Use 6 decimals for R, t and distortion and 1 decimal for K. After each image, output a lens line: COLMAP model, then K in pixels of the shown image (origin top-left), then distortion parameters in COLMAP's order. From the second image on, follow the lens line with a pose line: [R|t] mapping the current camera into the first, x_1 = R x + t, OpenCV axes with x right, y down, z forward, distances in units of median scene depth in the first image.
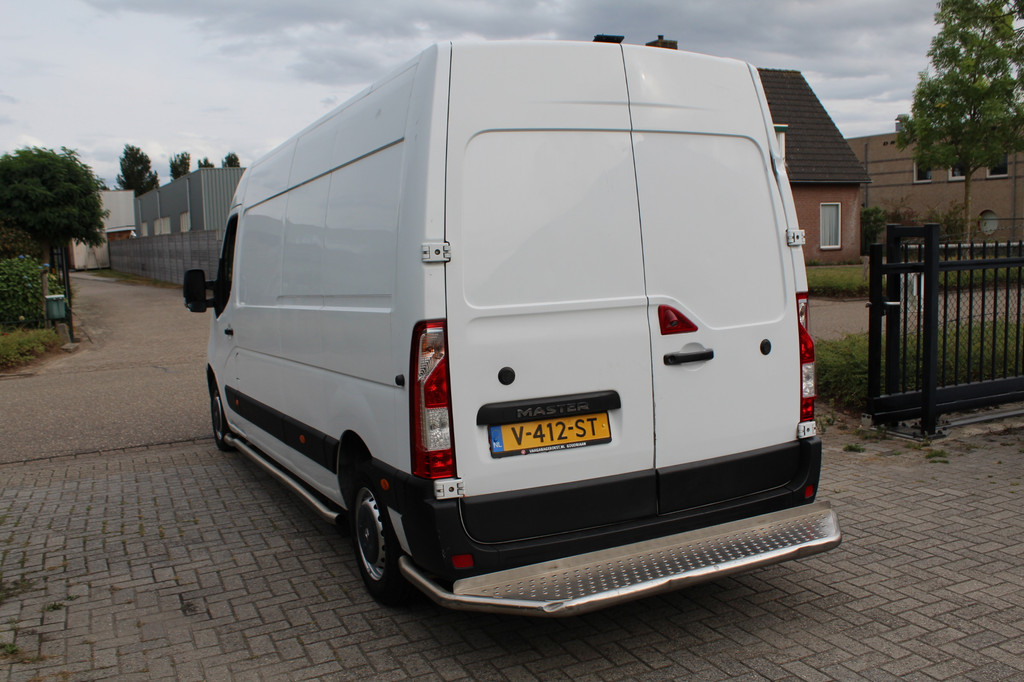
lens RADIAL K [[956.1, 0, 512.0], [0, 956.1, 341.0], [0, 0, 1]] dist [-0.136101, 0.143931]
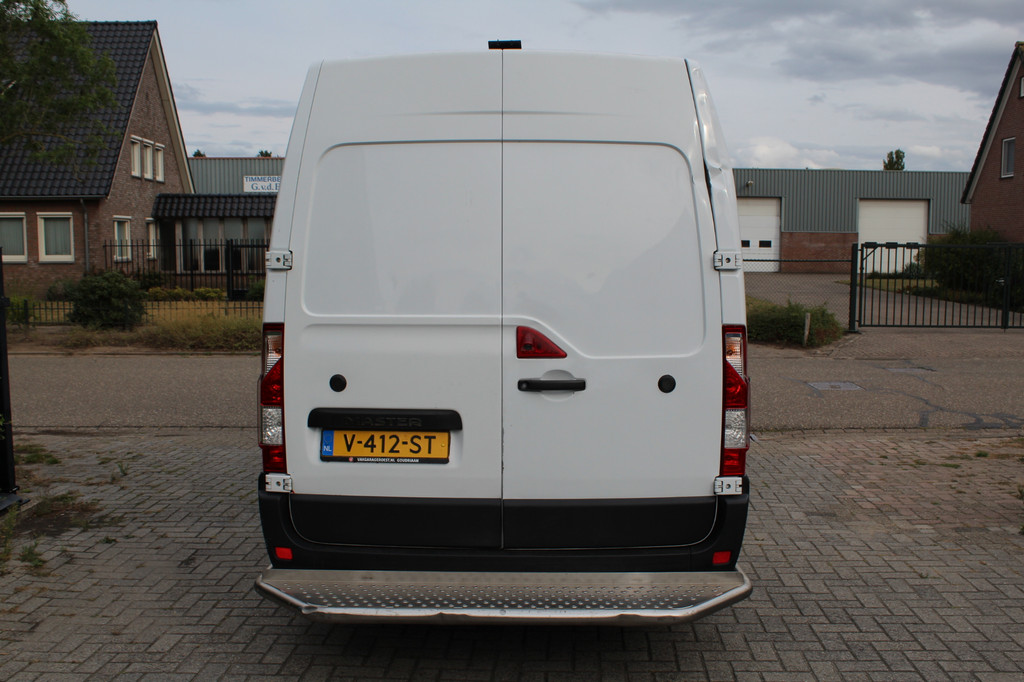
lens RADIAL K [[1005.4, 0, 542.1], [0, 1005.4, 341.5], [0, 0, 1]] dist [-0.133537, 0.146146]
pose [[0.887124, 0.080269, -0.454498, 0.625280], [-0.084106, 0.996387, 0.011807, -0.036238], [0.453804, 0.027752, 0.890669, 0.129649]]
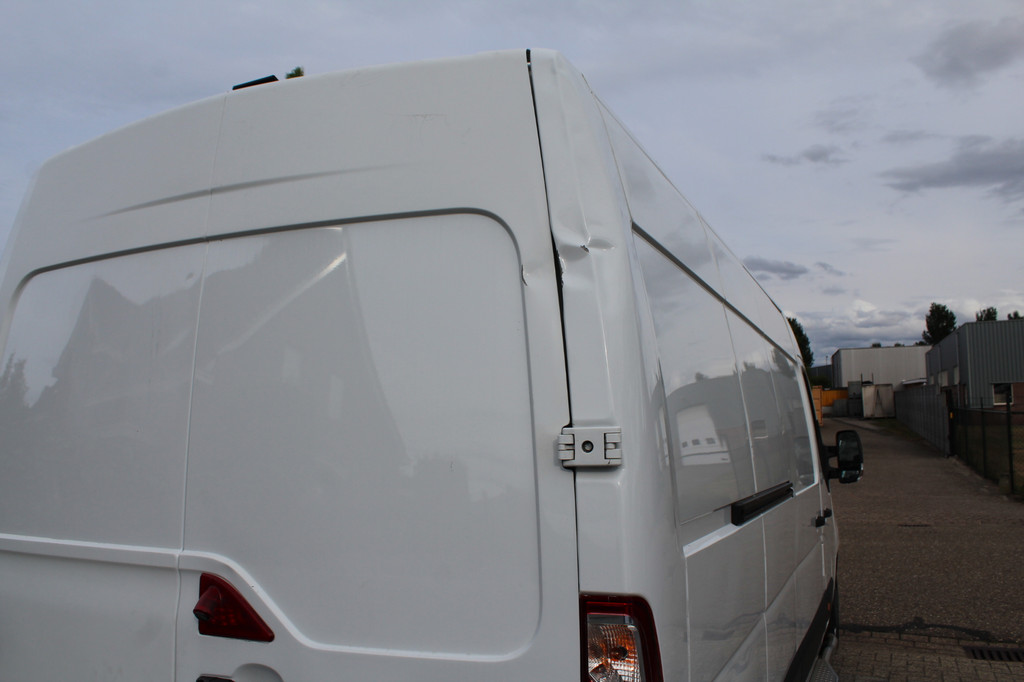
lens RADIAL K [[855.6, 0, 517.7], [0, 855.6, 346.2], [0, 0, 1]] dist [-0.162174, 0.148461]
pose [[0.636589, -0.038651, -0.770234, 0.599276], [-0.084559, 0.989223, -0.119527, -0.116708], [0.766553, 0.141220, 0.626461, 0.833875]]
